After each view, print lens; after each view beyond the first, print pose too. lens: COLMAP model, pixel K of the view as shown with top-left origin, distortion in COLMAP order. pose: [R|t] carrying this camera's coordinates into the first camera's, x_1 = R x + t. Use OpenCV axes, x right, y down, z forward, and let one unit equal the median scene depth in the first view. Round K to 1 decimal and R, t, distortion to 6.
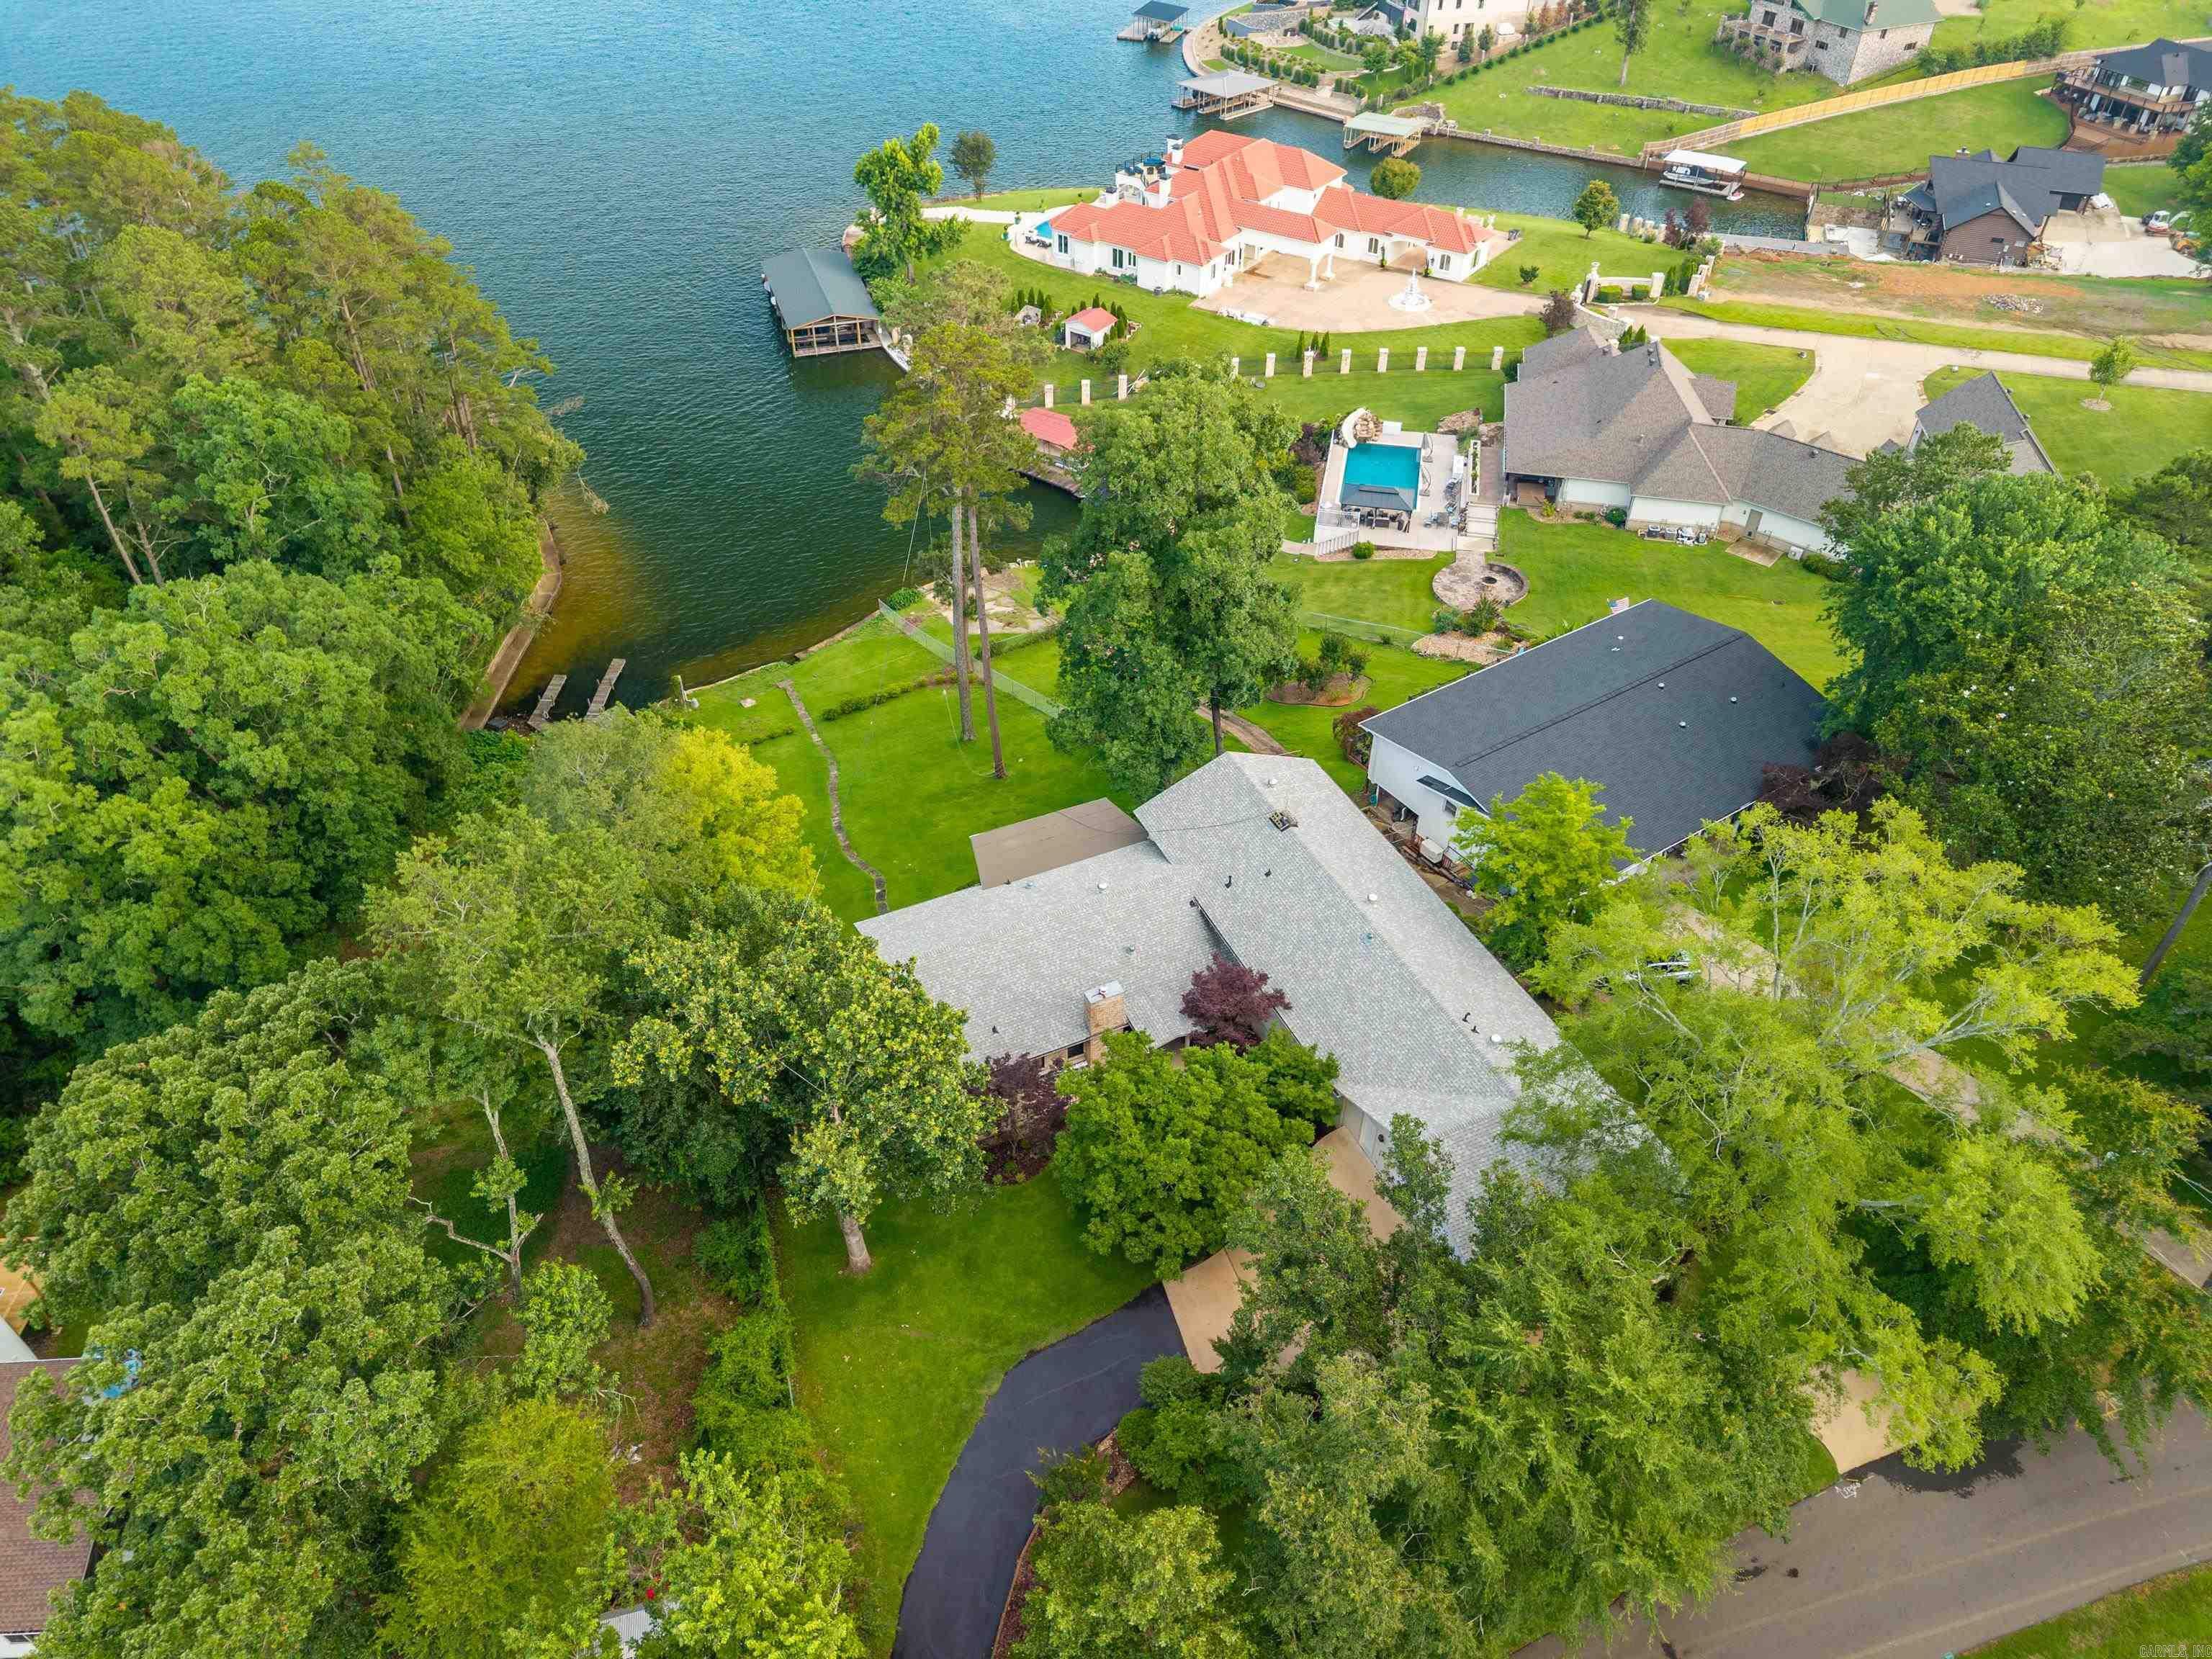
lens RADIAL K [[1523.9, 0, 1102.8], [0, 1523.9, 798.6], [0, 0, 1]] dist [0.004737, 0.005515]
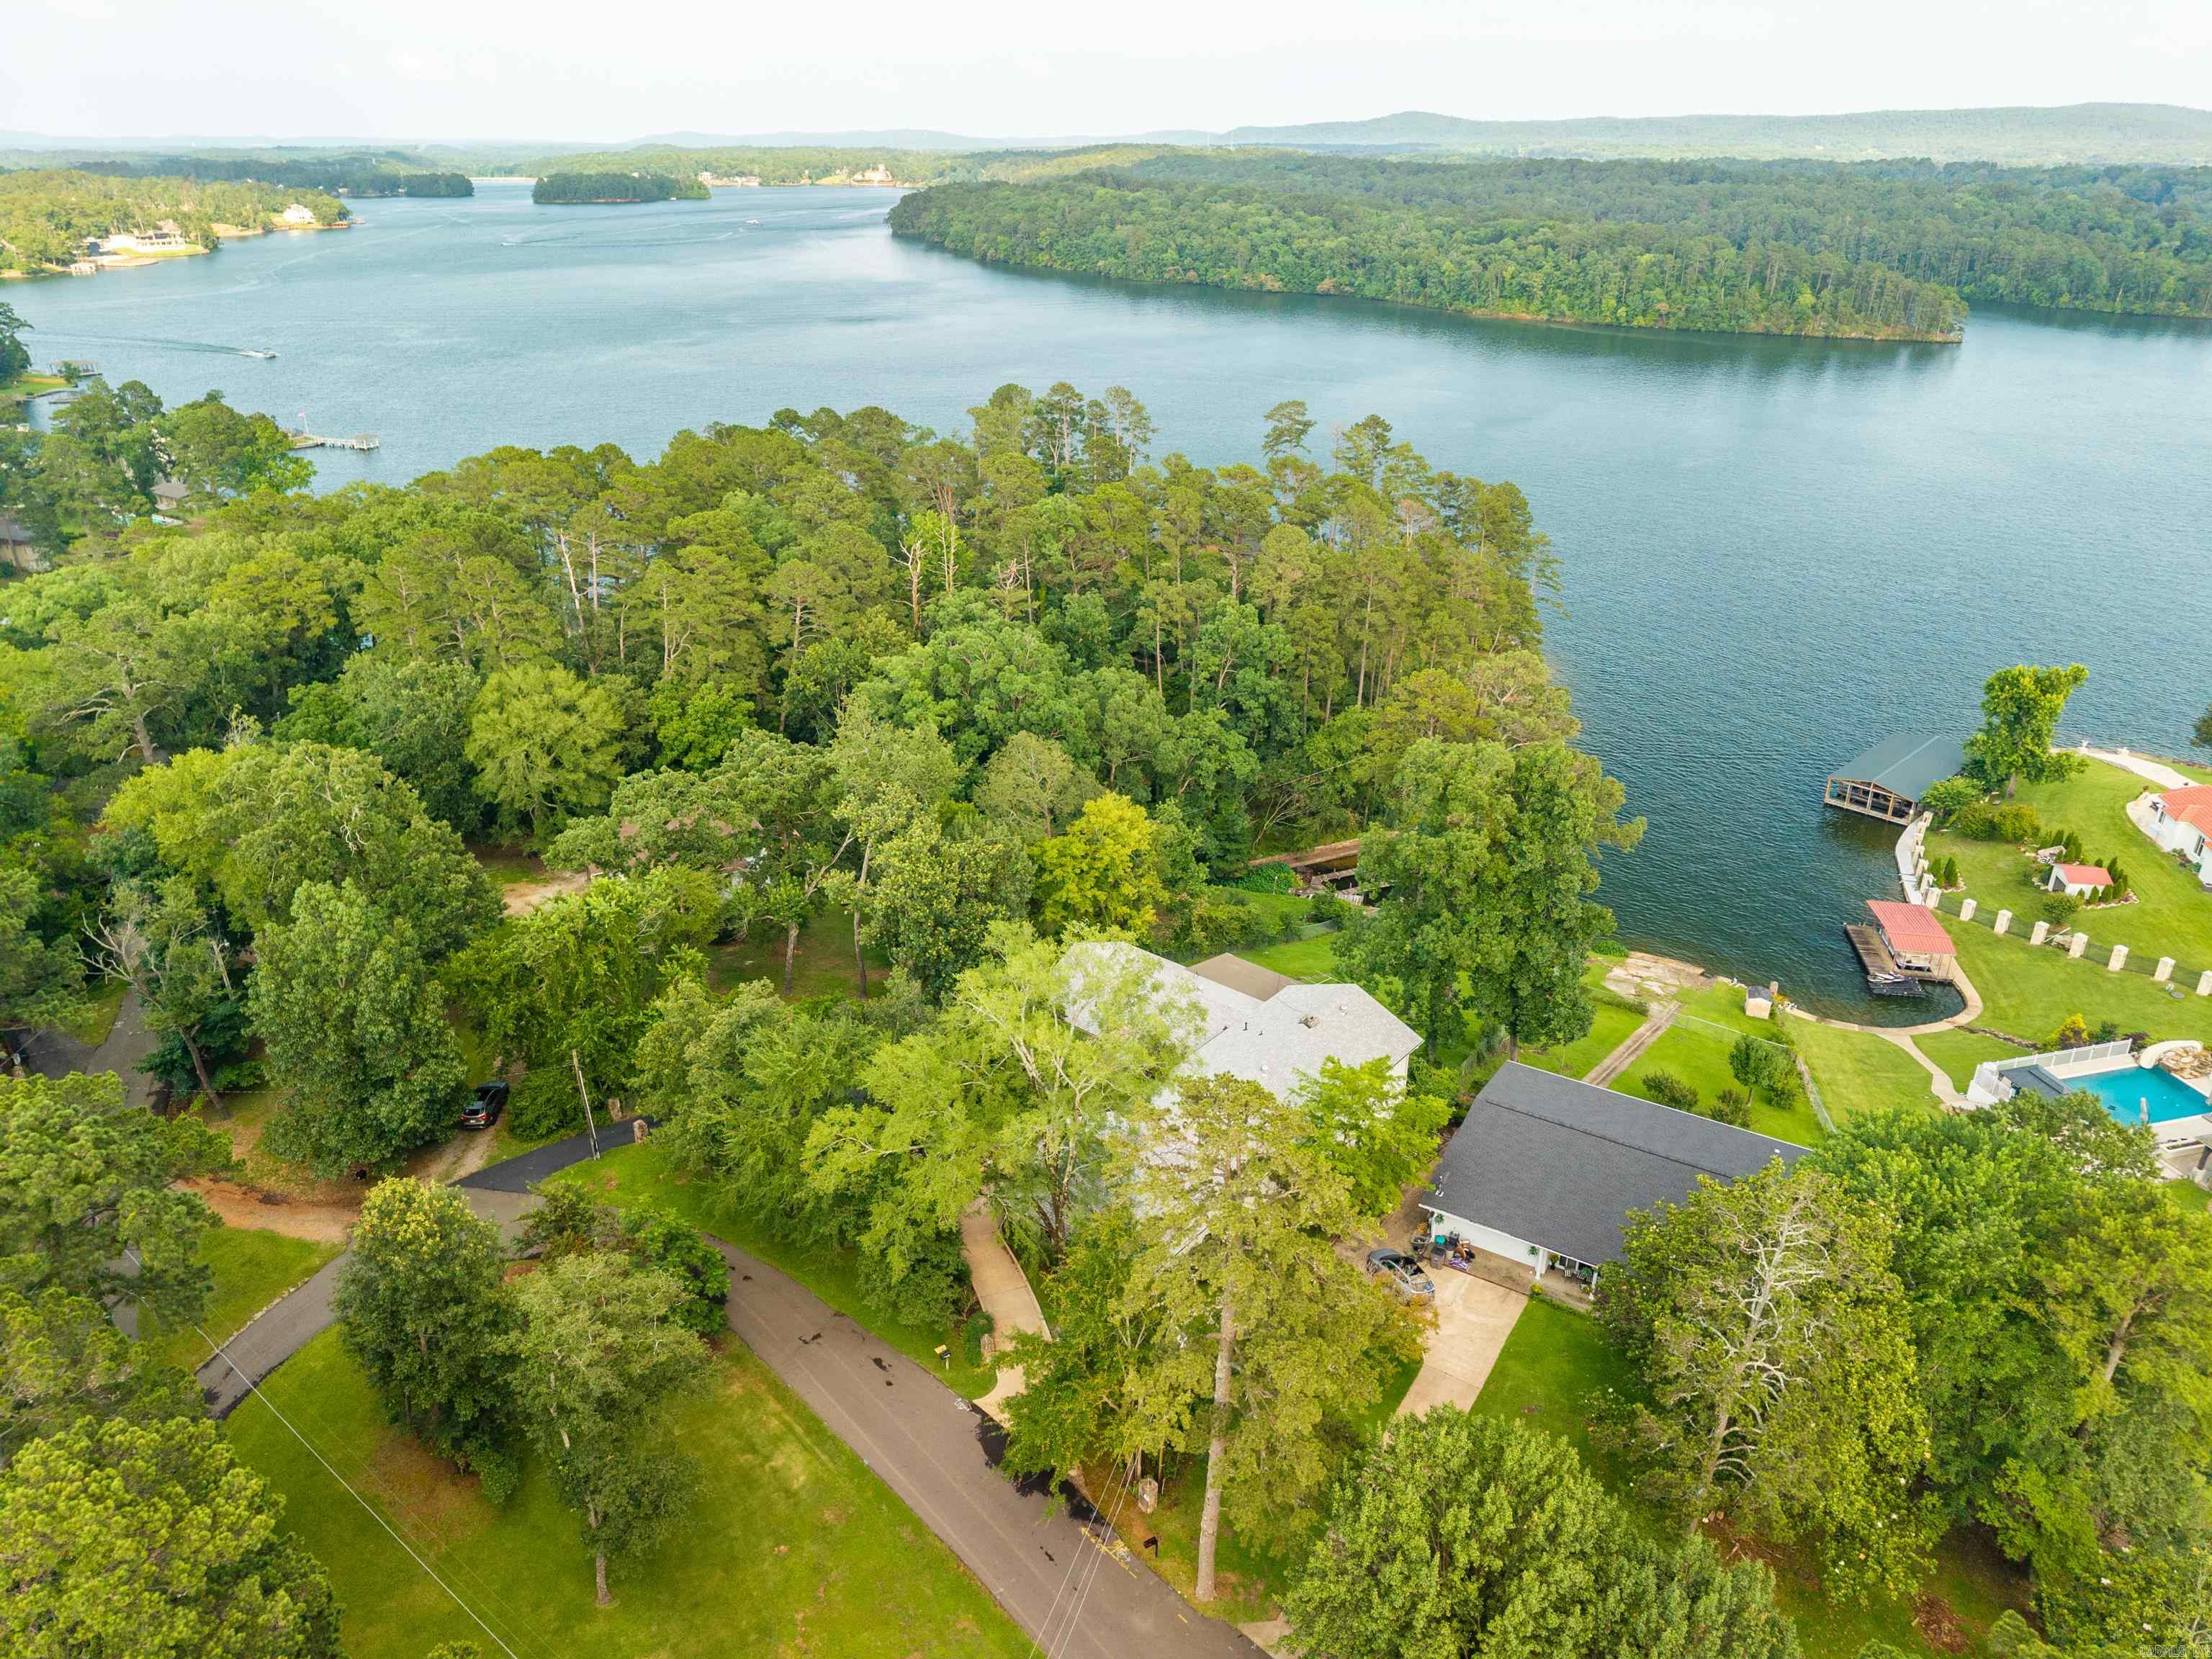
lens RADIAL K [[1550.7, 0, 1106.0], [0, 1550.7, 829.5], [0, 0, 1]] dist [-0.007719, 0.000074]
pose [[0.391636, 0.355159, -0.848813, 0.524276], [-0.566945, 0.819723, 0.081403, -0.061966], [0.724703, 0.449350, 0.522389, 0.030700]]
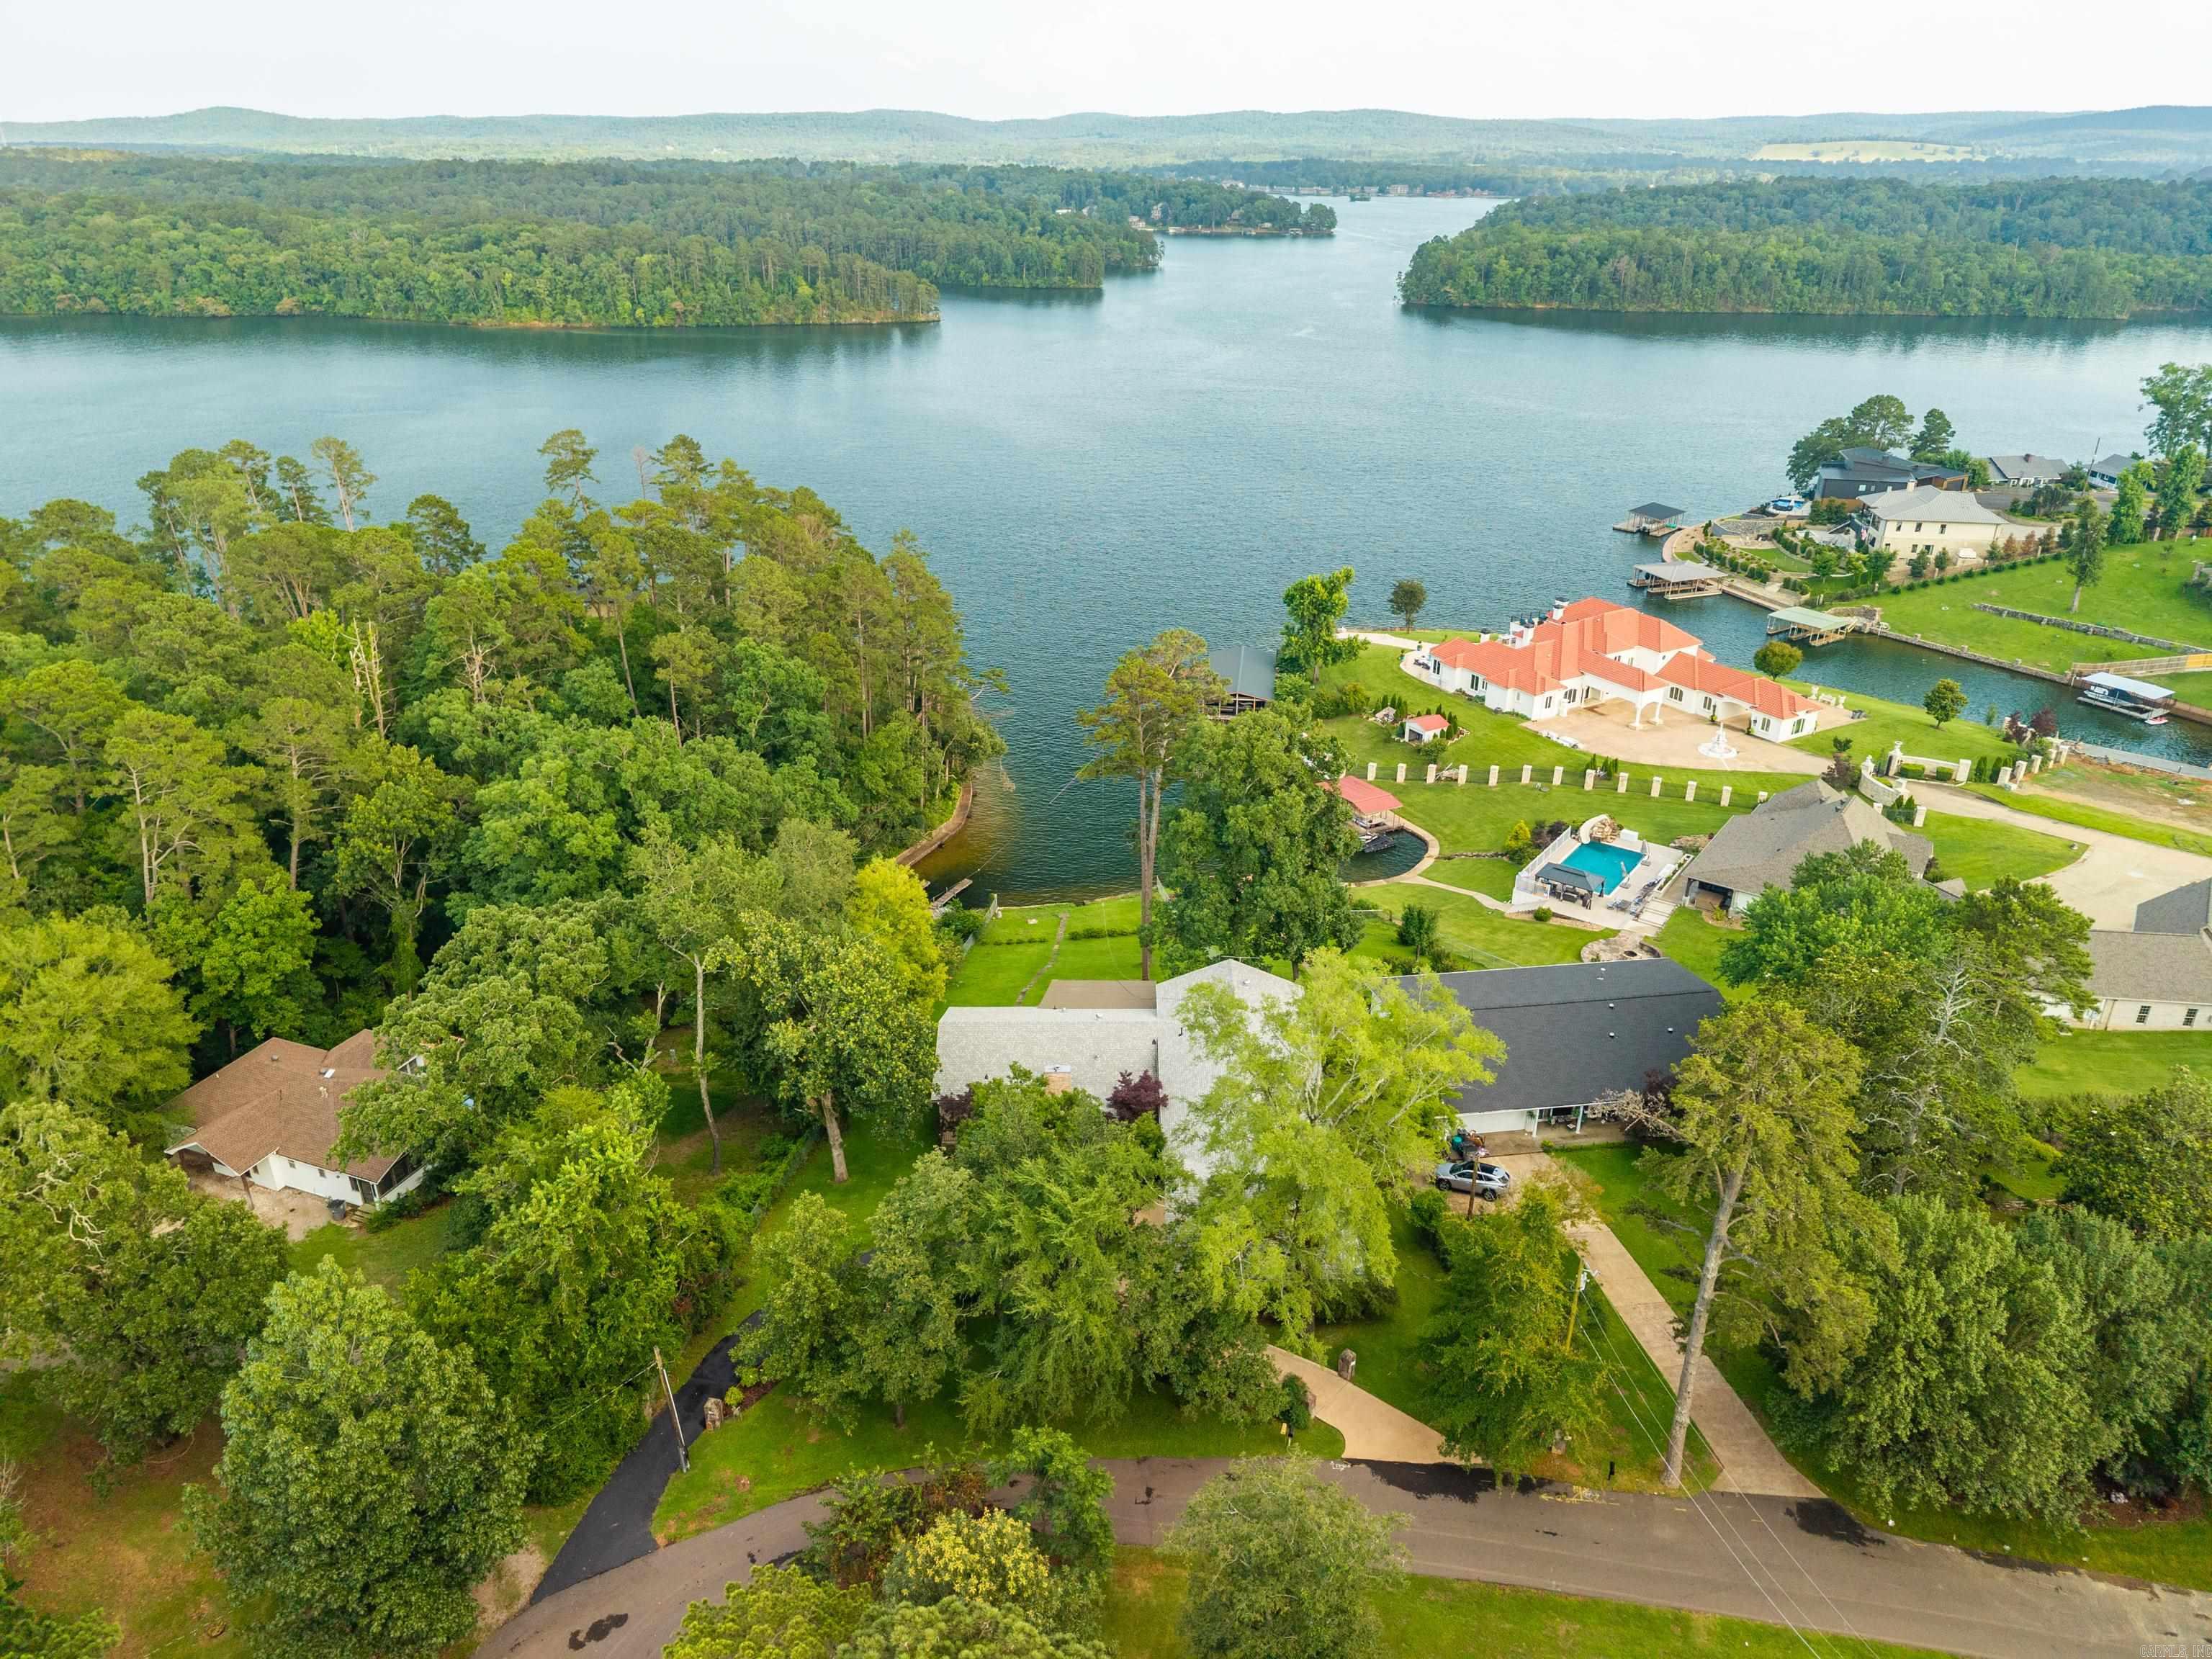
lens RADIAL K [[1510.0, 0, 1110.5], [0, 1510.0, 866.8], [0, 0, 1]] dist [-0.018919, 0.000500]
pose [[0.902092, 0.176601, -0.393754, 0.243923], [-0.262378, 0.948865, -0.175537, 0.076261], [0.342619, 0.261663, 0.902300, -0.157260]]
